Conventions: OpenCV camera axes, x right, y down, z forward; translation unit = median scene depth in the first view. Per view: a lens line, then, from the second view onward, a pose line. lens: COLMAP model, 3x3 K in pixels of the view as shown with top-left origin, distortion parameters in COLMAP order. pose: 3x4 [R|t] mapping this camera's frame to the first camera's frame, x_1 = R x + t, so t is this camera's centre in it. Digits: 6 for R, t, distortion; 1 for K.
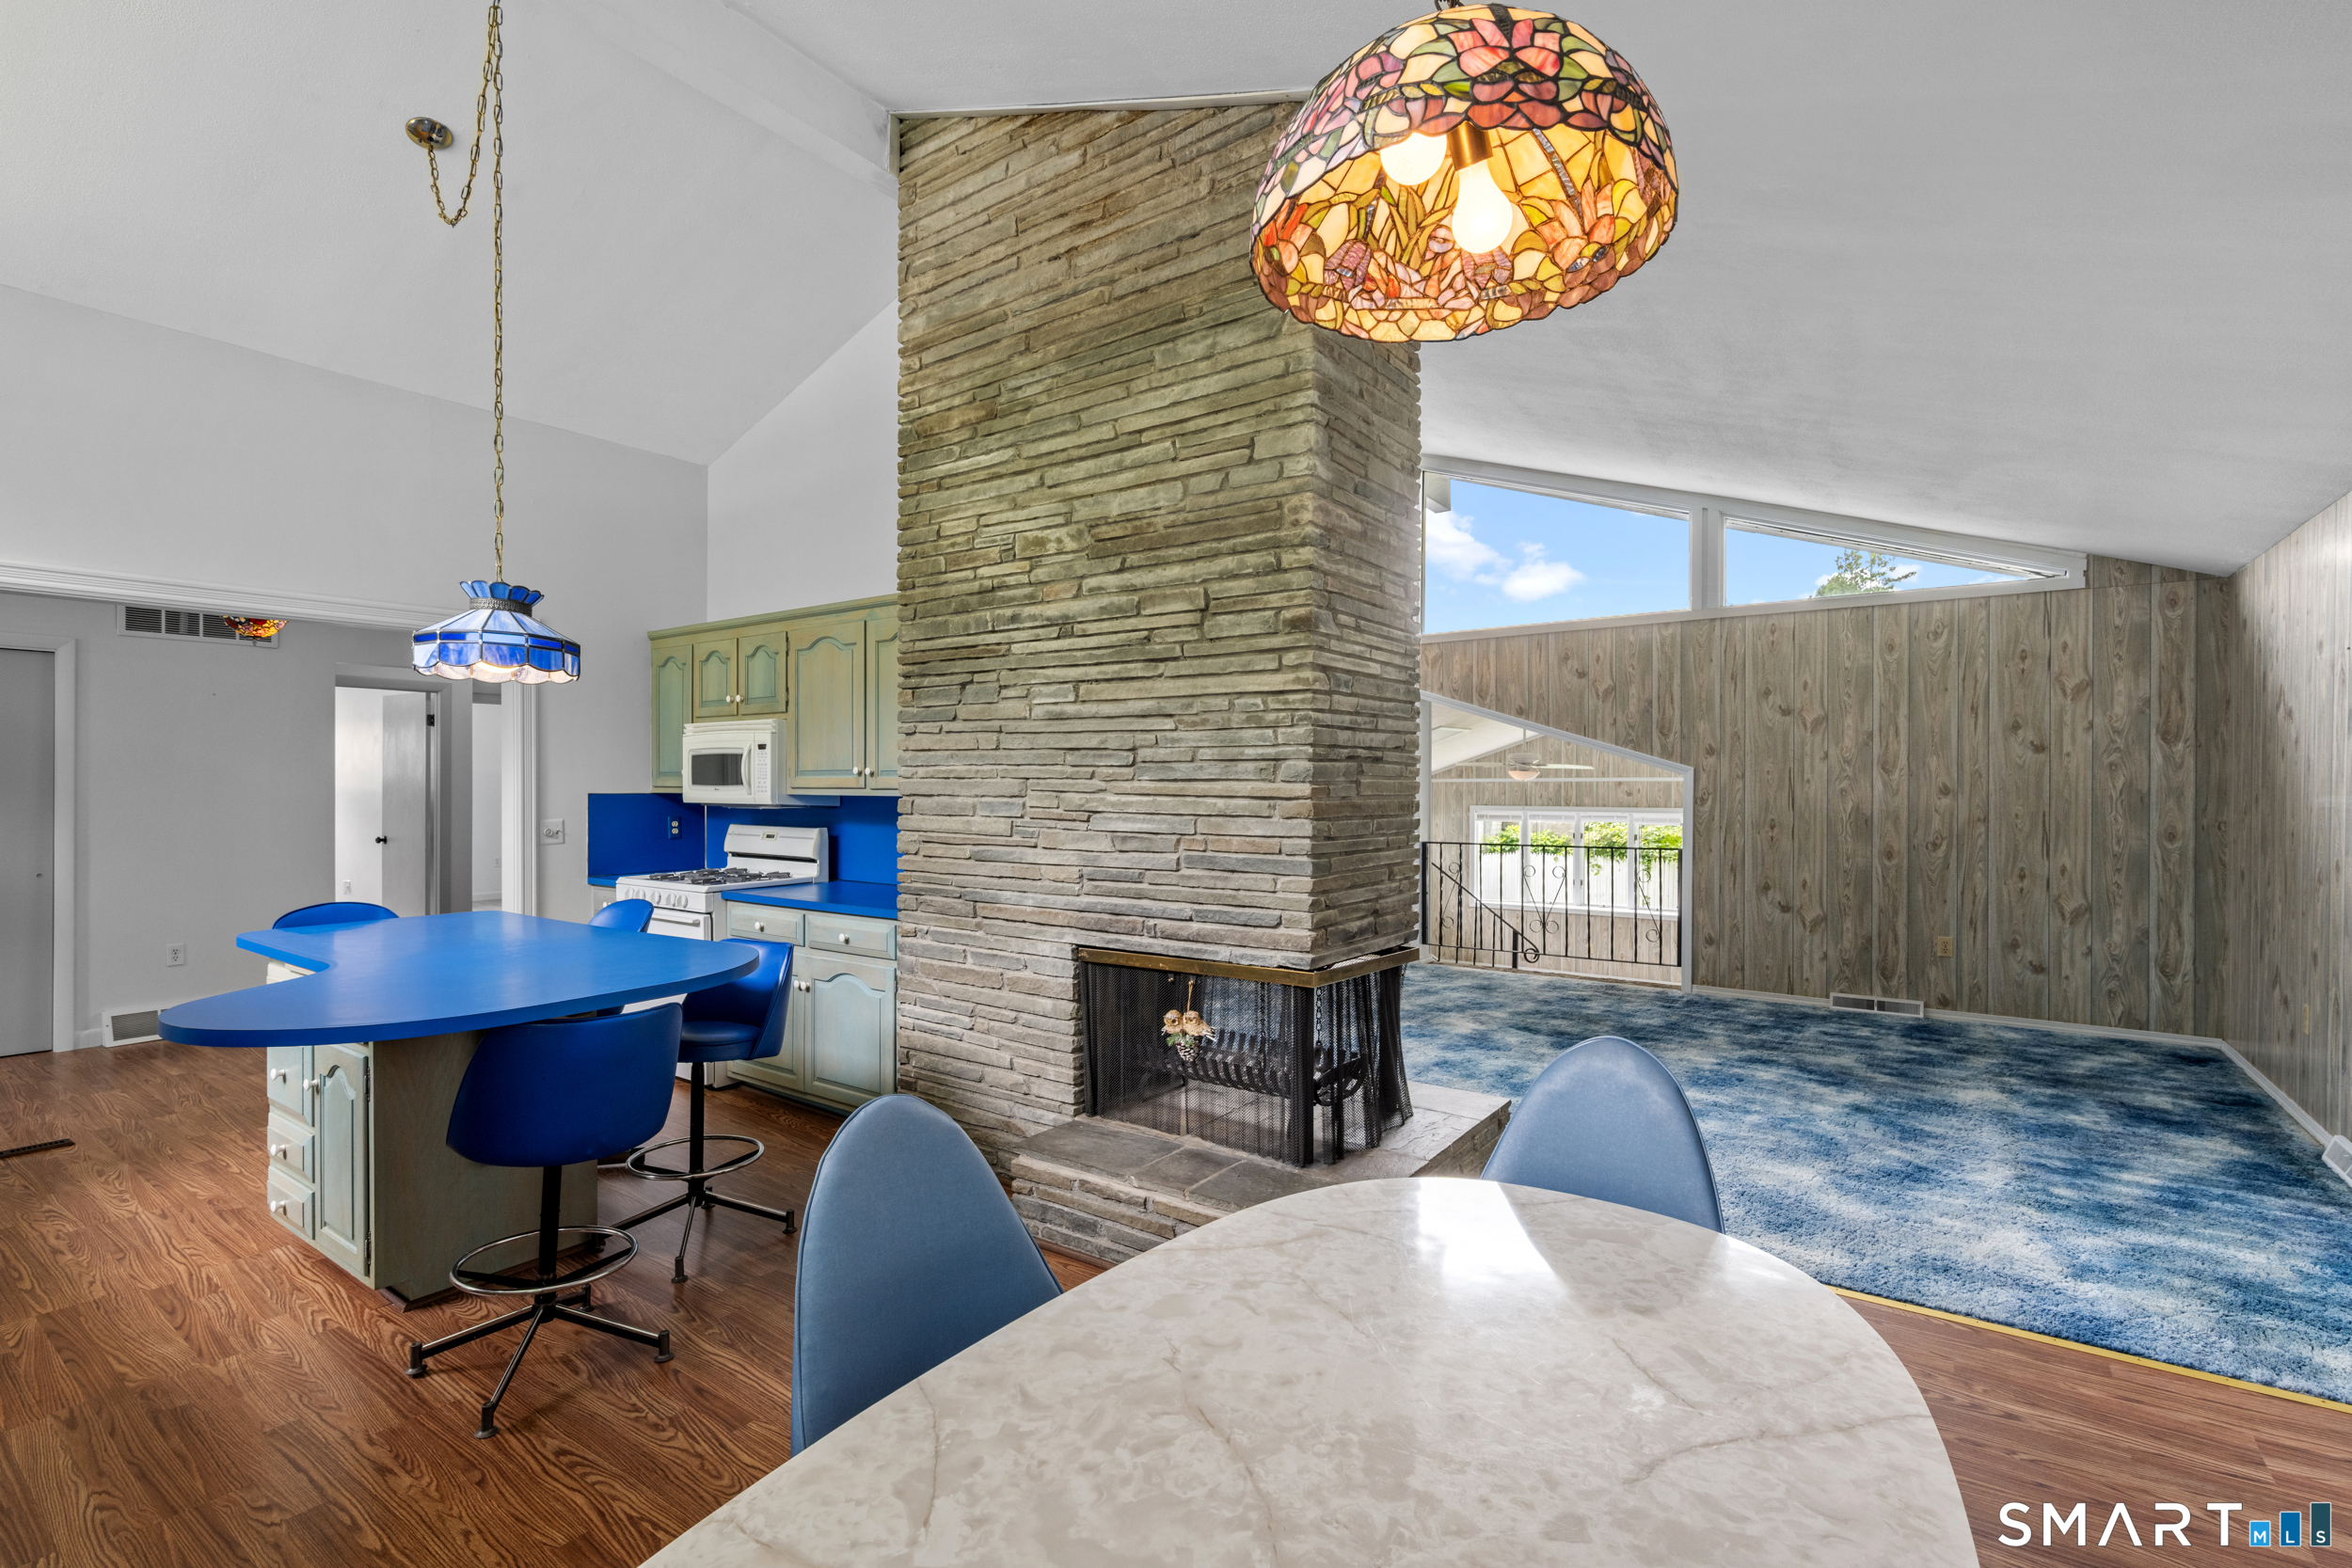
lens RADIAL K [[1057.6, 0, 1181.2], [0, 1057.6, 788.5], [0, 0, 1]] dist [0.000935, -0.000029]
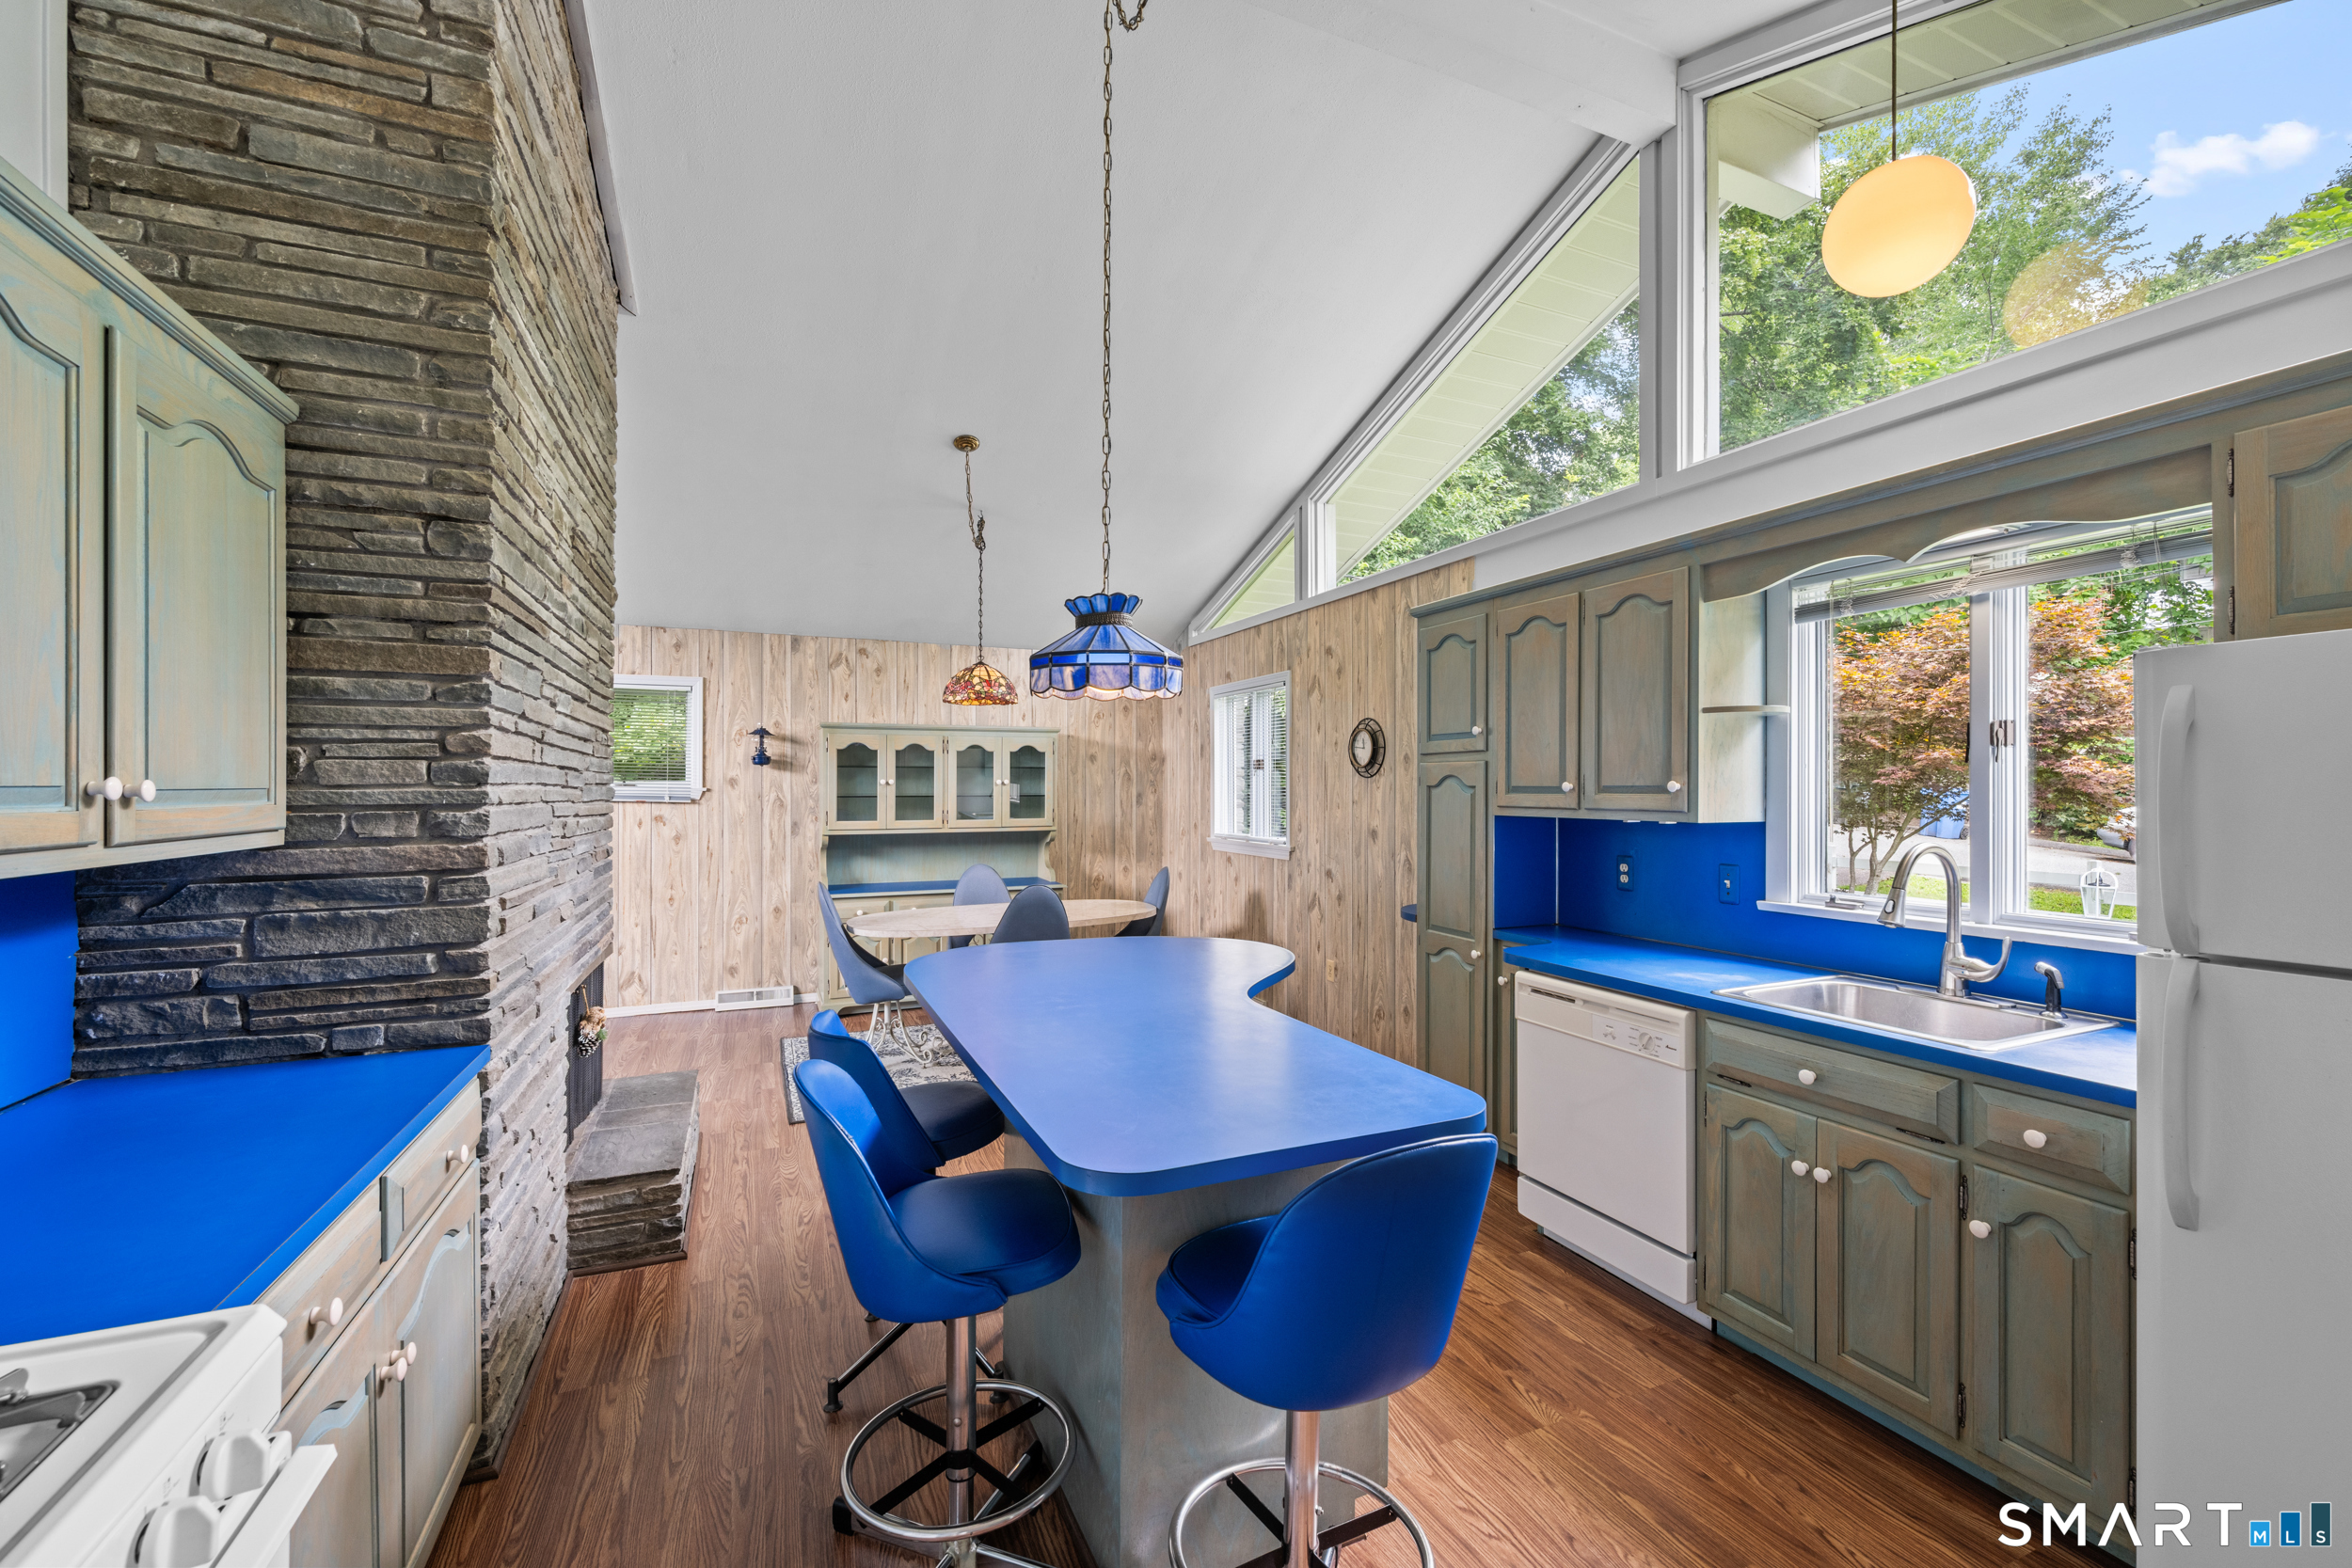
lens RADIAL K [[963.4, 0, 1178.4], [0, 963.4, 787.8], [0, 0, 1]] dist [-0.002168, 0.000560]
pose [[-0.858908, -0.003196, 0.512120, -0.958875], [-0.001413, 0.999992, 0.003871, -0.024745], [-0.512128, 0.002601, -0.858905, 1.434020]]
